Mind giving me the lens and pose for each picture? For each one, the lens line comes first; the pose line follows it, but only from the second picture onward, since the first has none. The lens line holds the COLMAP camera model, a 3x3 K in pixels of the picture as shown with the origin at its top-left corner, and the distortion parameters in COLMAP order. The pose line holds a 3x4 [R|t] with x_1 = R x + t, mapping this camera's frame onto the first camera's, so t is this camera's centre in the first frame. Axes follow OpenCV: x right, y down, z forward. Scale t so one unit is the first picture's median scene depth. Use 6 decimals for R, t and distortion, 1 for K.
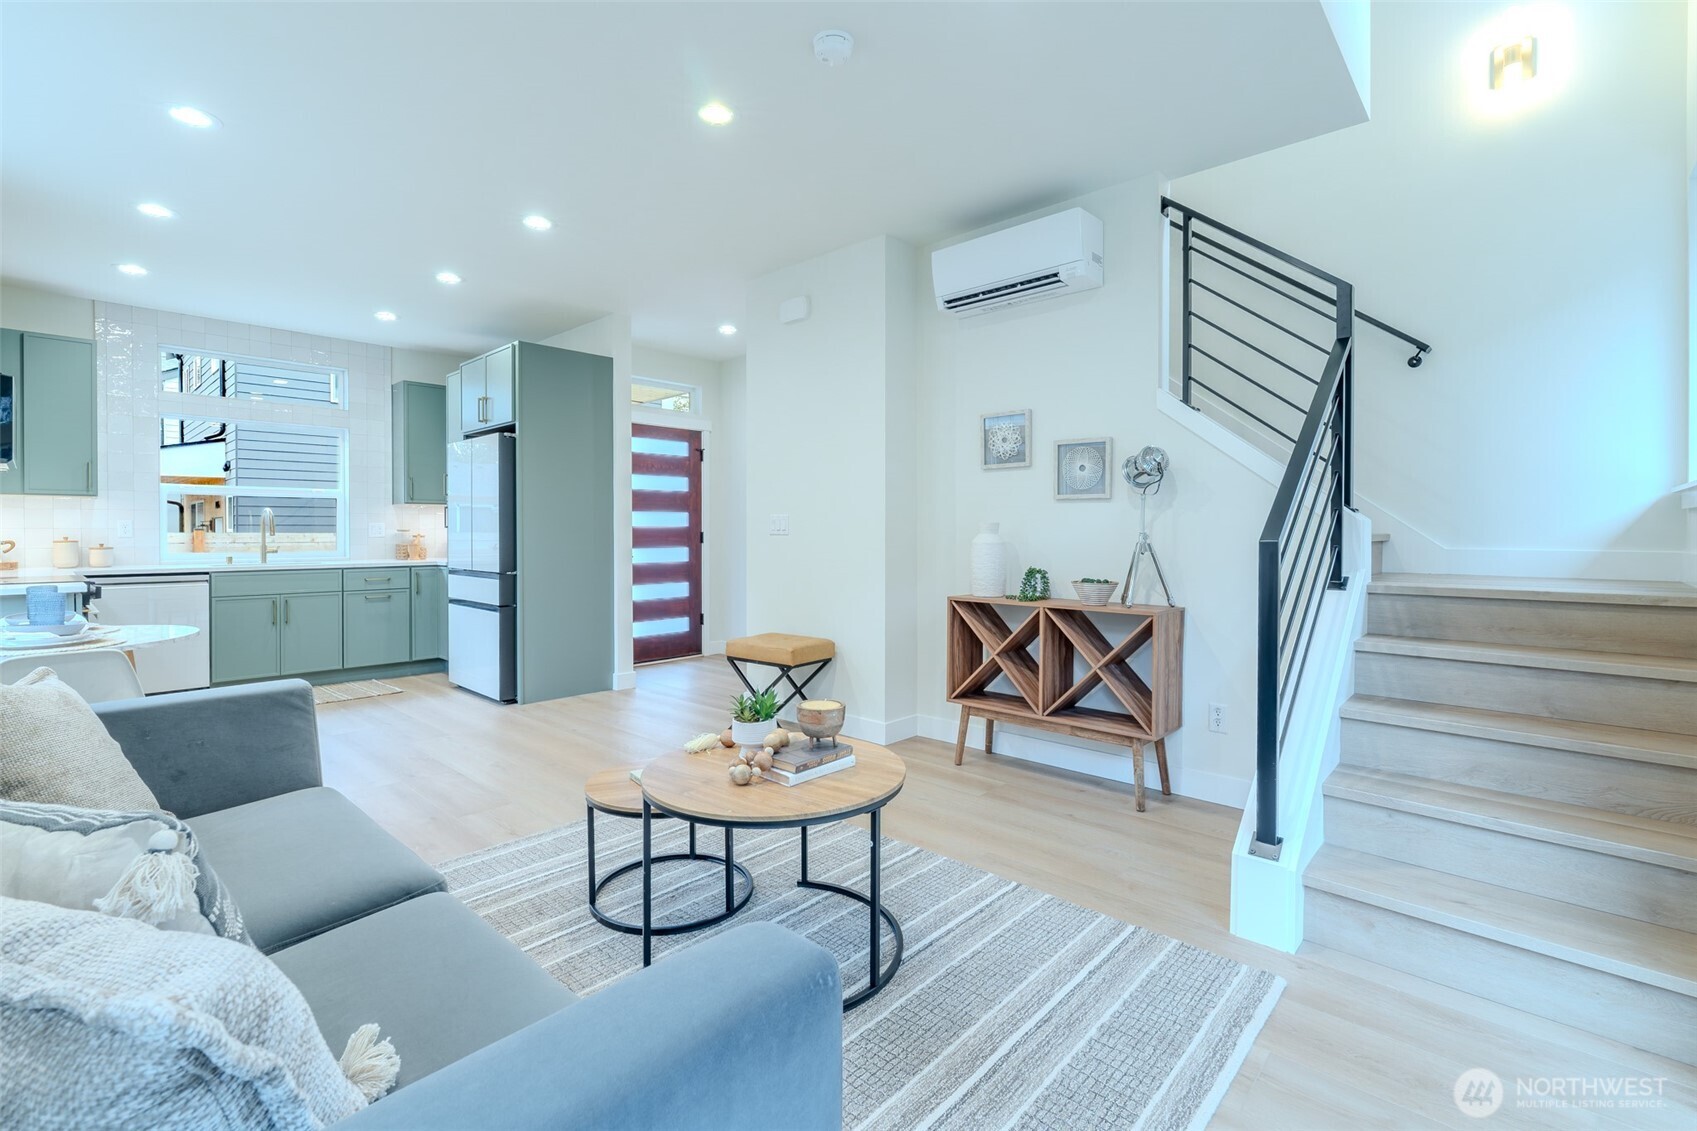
lens RADIAL K [[766.9, 0, 835.7], [0, 766.9, 539.4], [0, 0, 1]] dist [-0.000267, 0.000293]
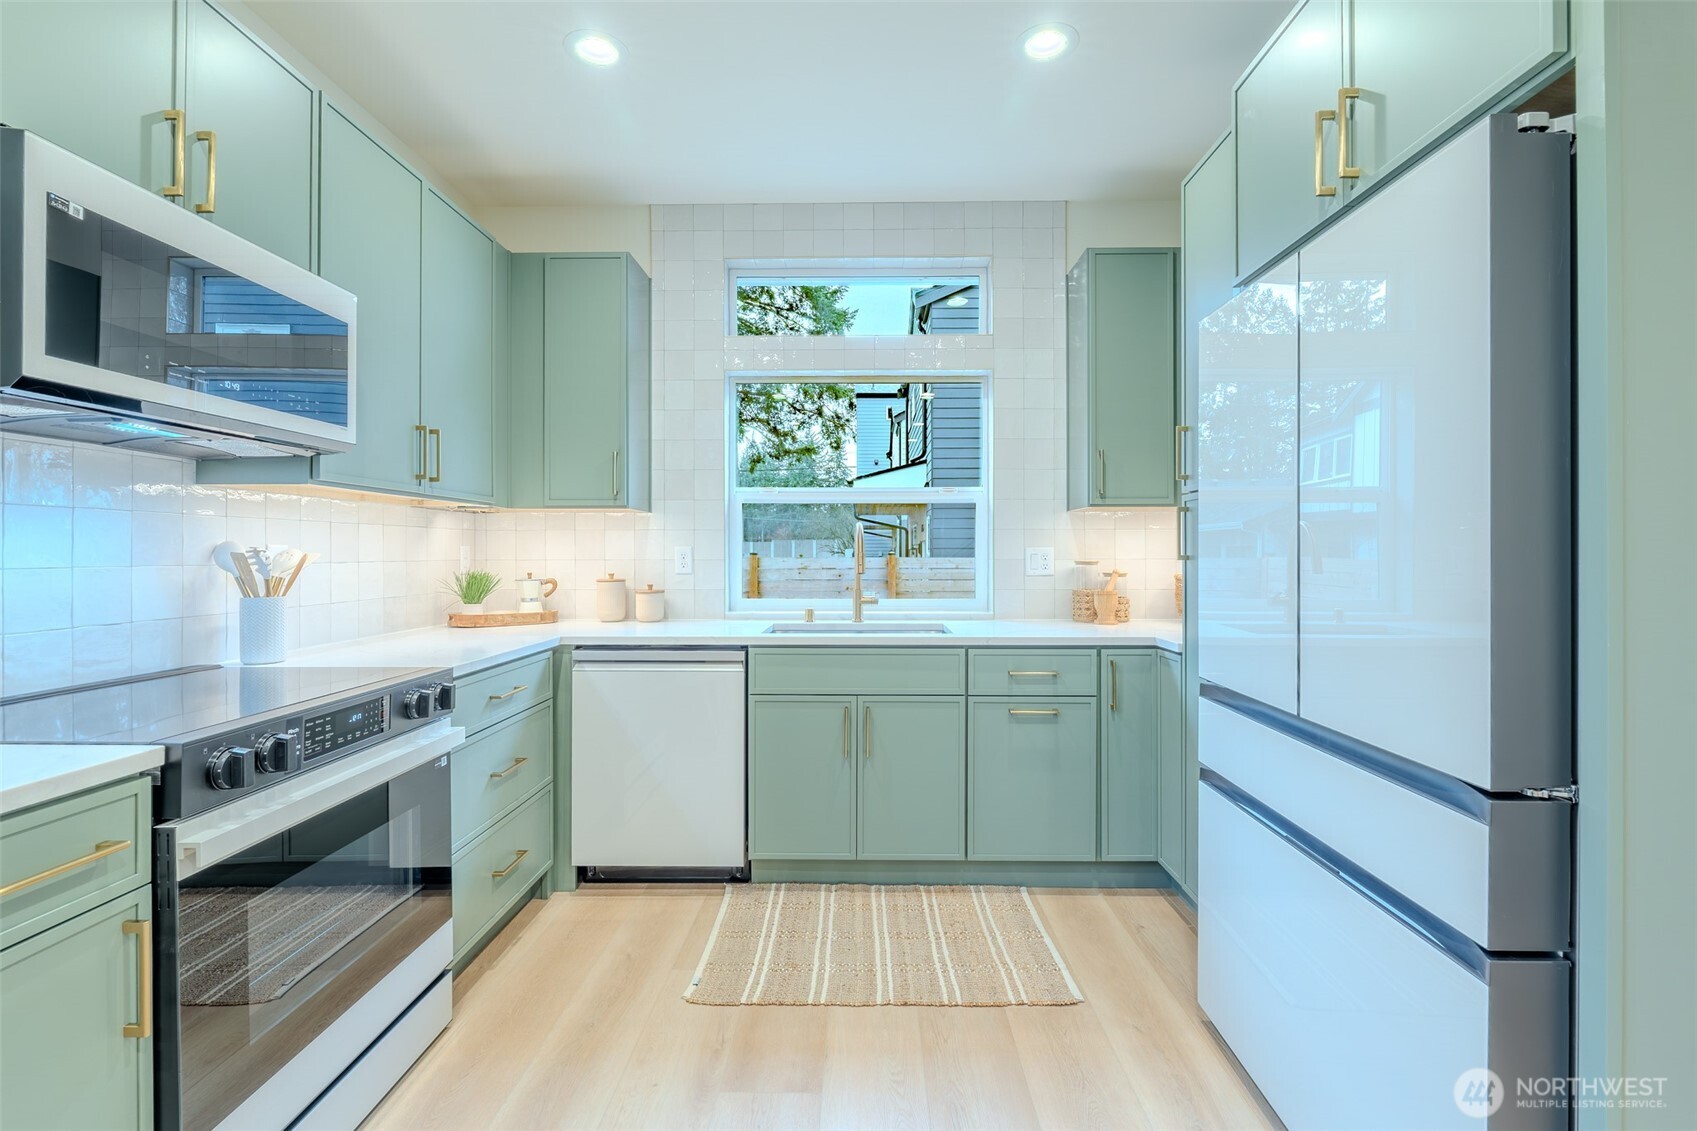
lens RADIAL K [[766.9, 0, 856.2], [0, 766.9, 555.9], [0, 0, 1]] dist [-0.000267, 0.000293]
pose [[0.687651, 0.002474, -0.726038, -0.360265], [-0.006548, 0.999975, -0.002794, -0.016105], [0.726012, 0.006675, 0.687649, 0.648575]]
